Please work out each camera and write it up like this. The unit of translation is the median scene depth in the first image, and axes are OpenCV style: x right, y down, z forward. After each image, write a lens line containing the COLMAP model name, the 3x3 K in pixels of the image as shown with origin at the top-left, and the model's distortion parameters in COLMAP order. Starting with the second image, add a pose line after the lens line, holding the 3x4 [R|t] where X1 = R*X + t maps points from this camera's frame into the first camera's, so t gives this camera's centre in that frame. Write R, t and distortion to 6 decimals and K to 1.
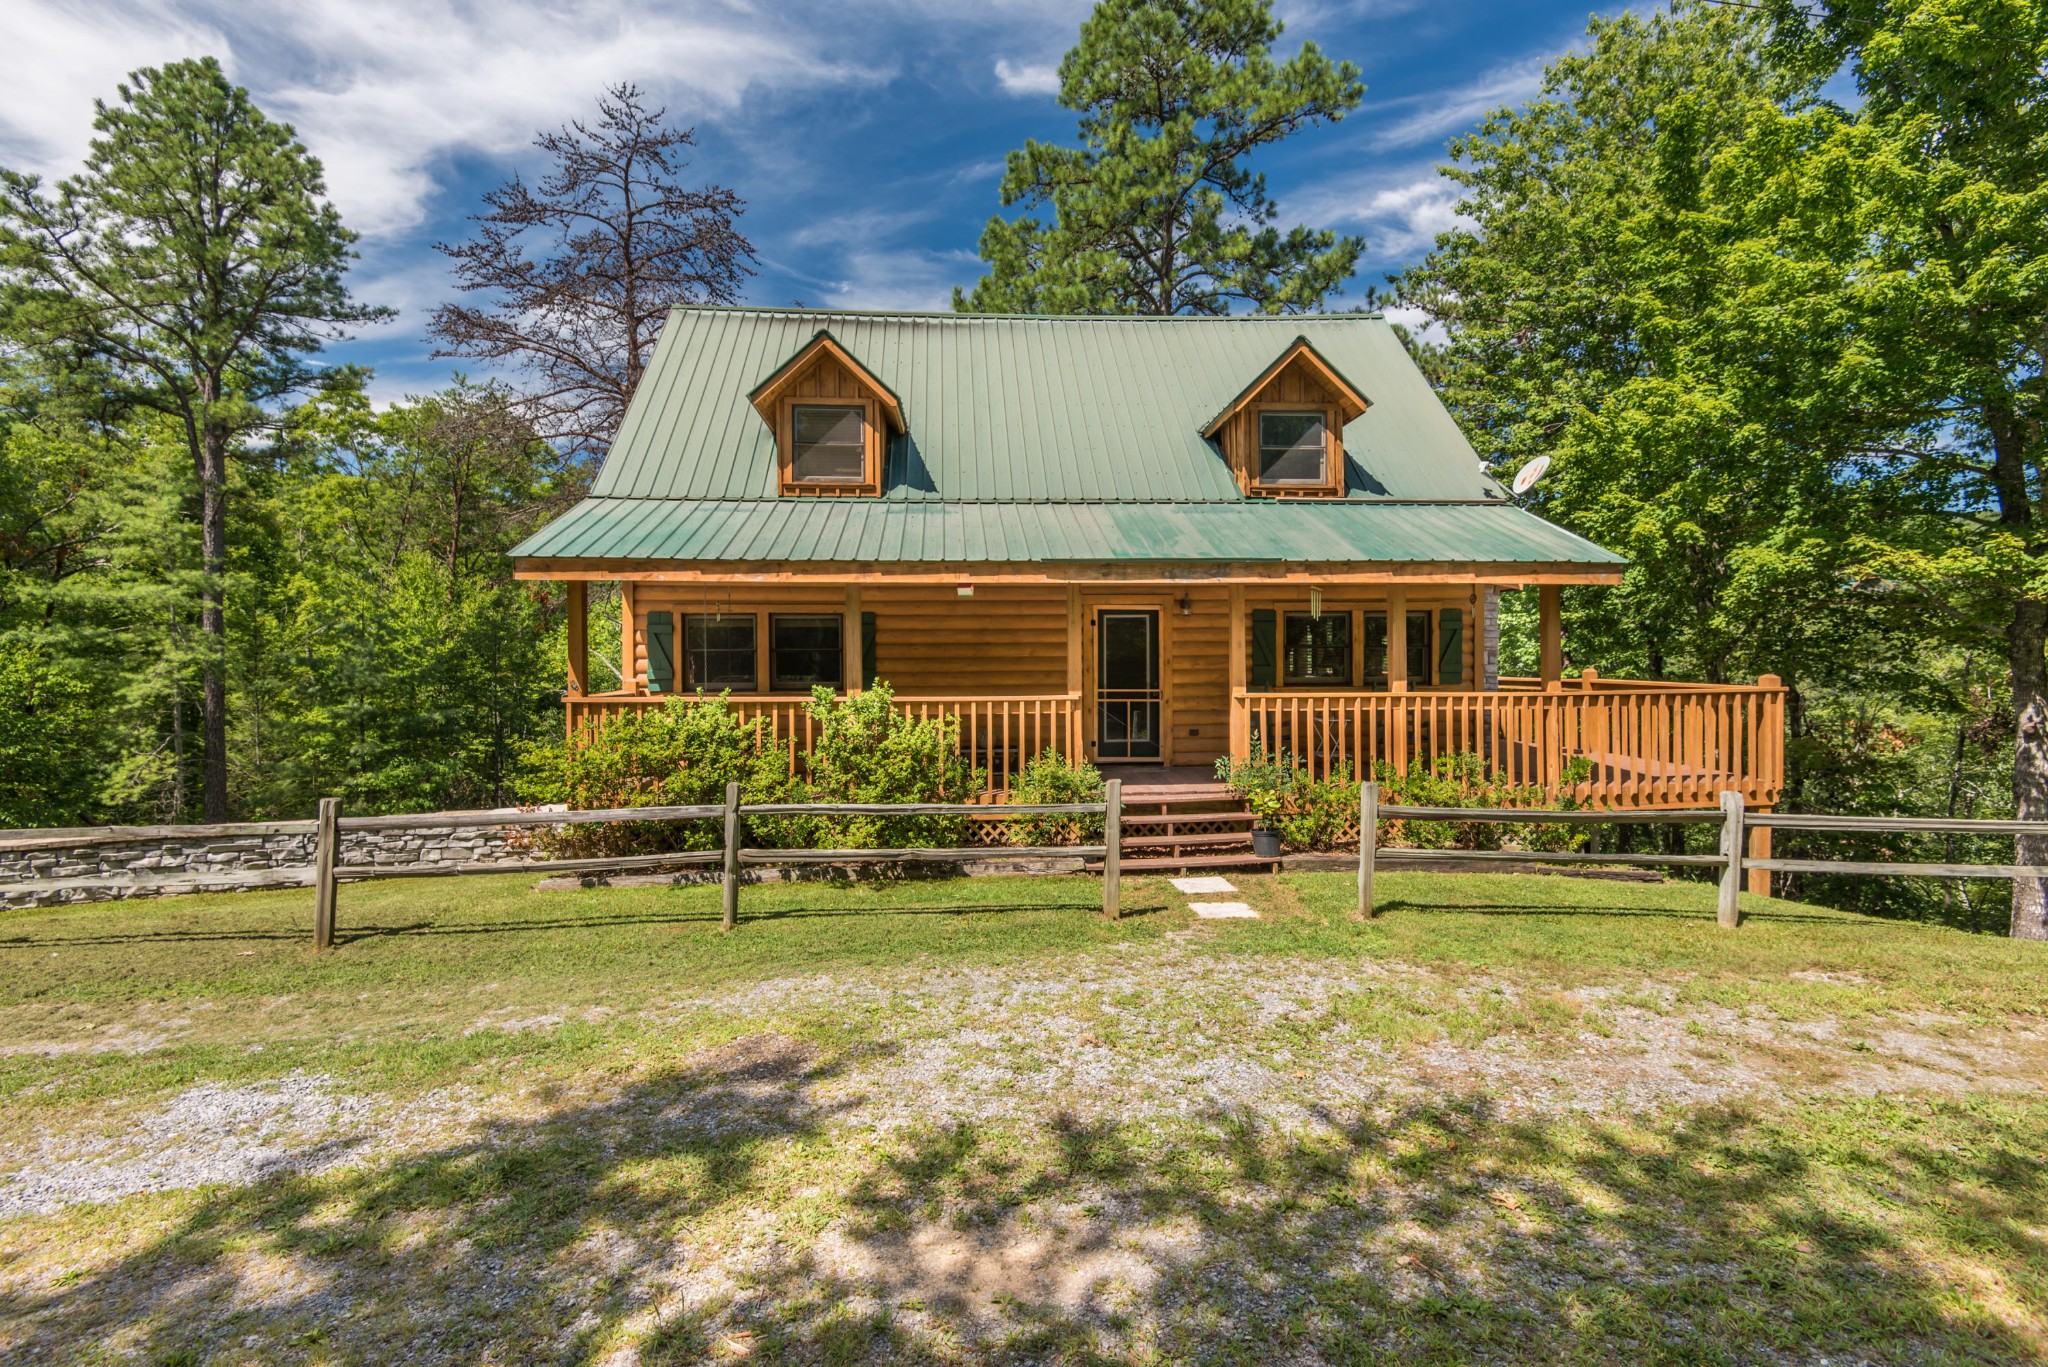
lens RADIAL K [[916.9, 0, 1026.1], [0, 916.9, 750.4], [0, 0, 1]] dist [0.017265, -0.007748]
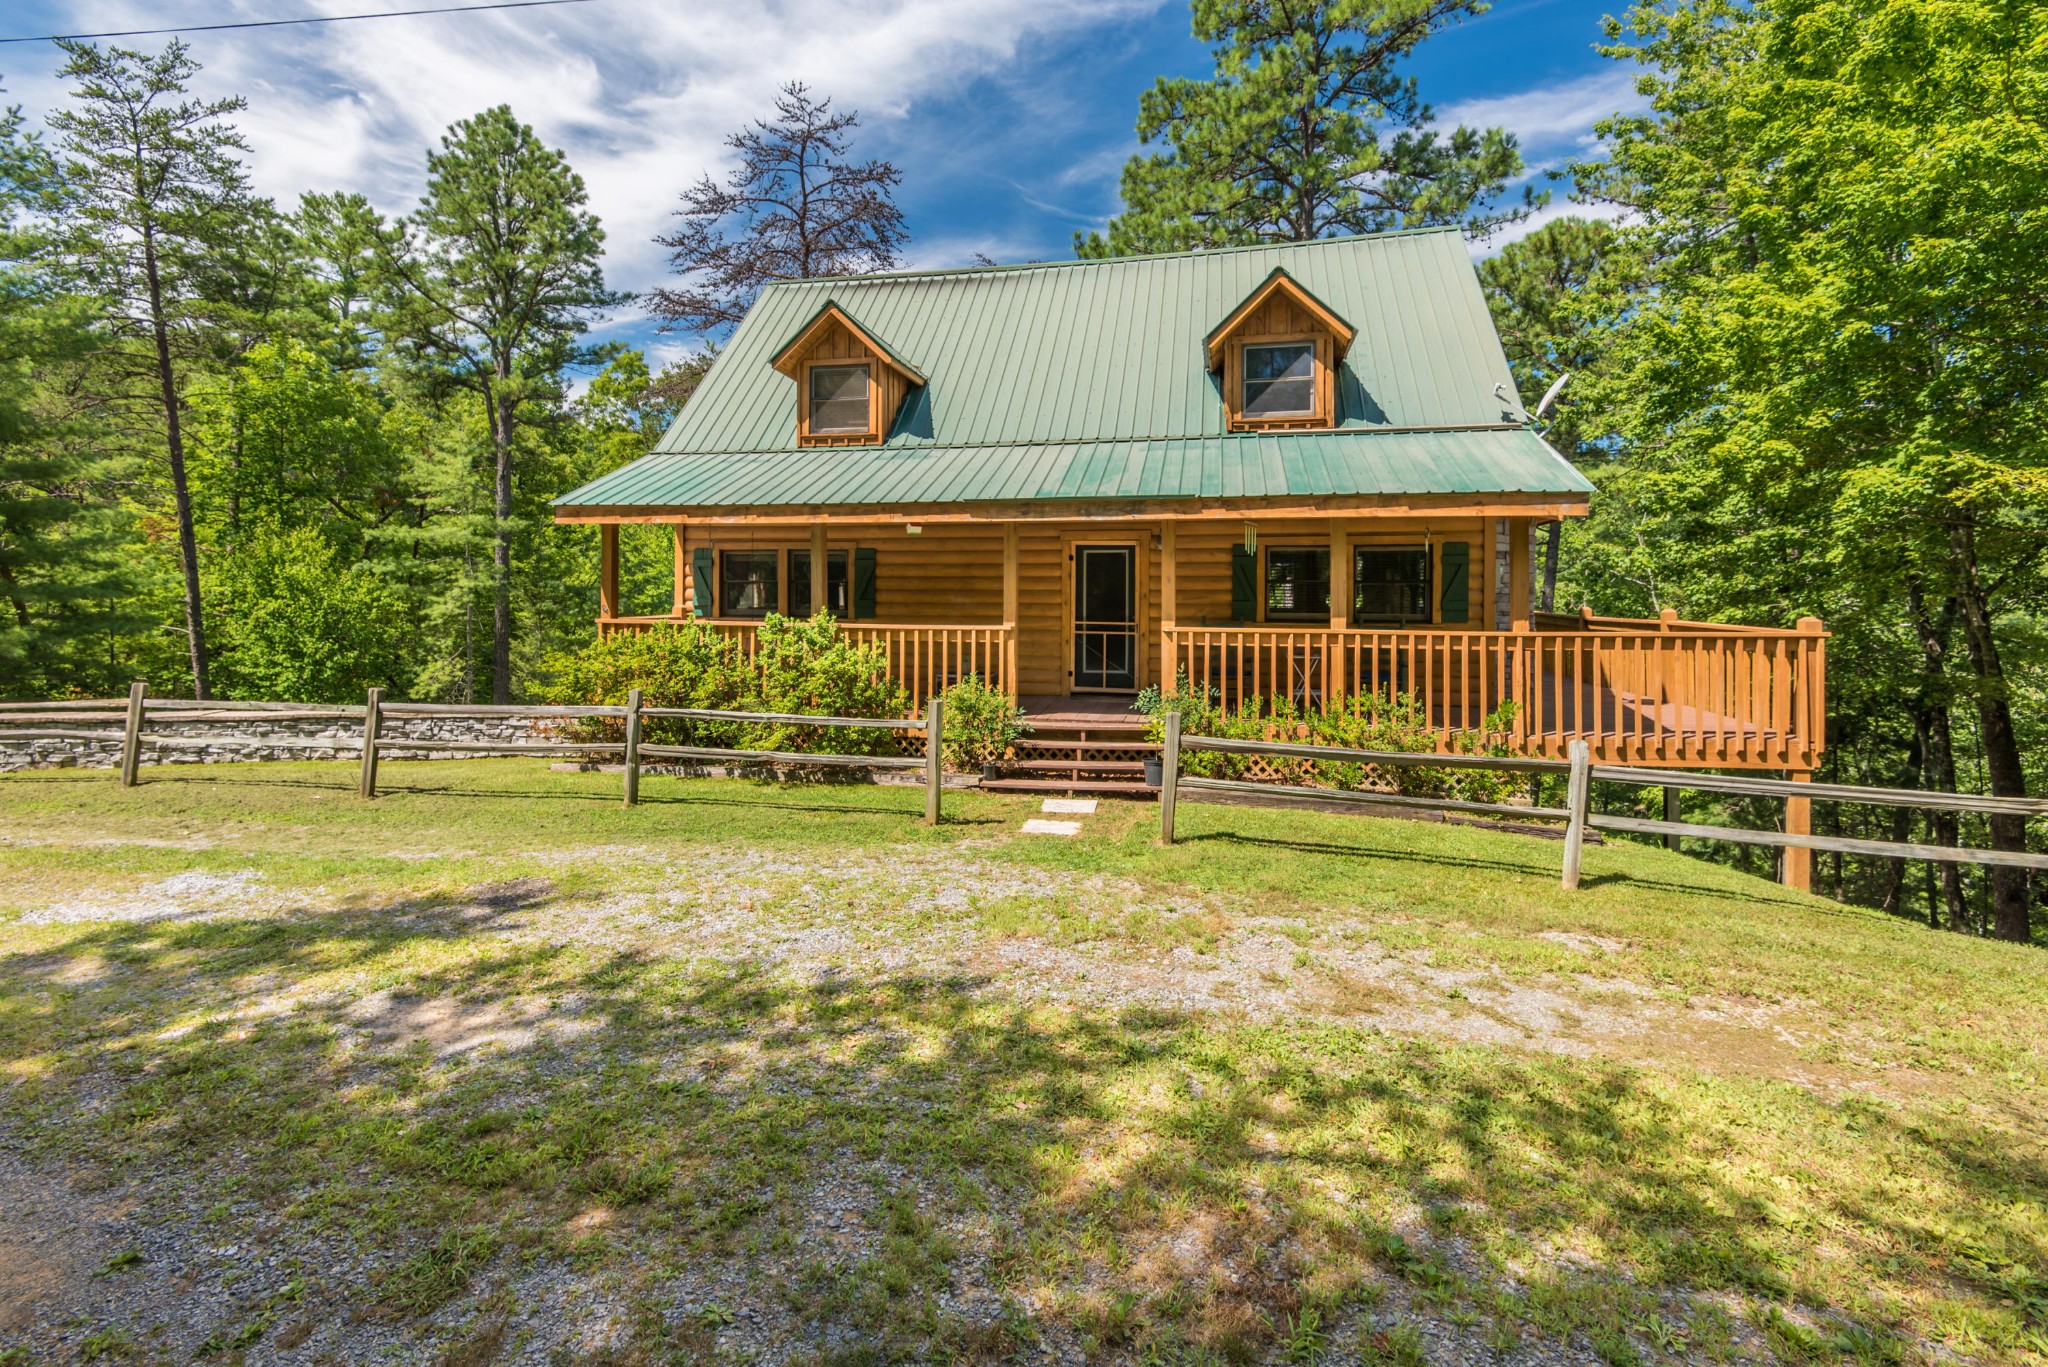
lens RADIAL K [[929.0, 0, 1024.5], [0, 929.0, 677.9], [0, 0, 1]] dist [0.034380, -0.022713]
pose [[0.960408, 0.035464, -0.276330, 0.334251], [-0.037547, 0.999292, -0.002248, 0.002679], [0.276054, 0.012535, 0.961060, -0.035800]]
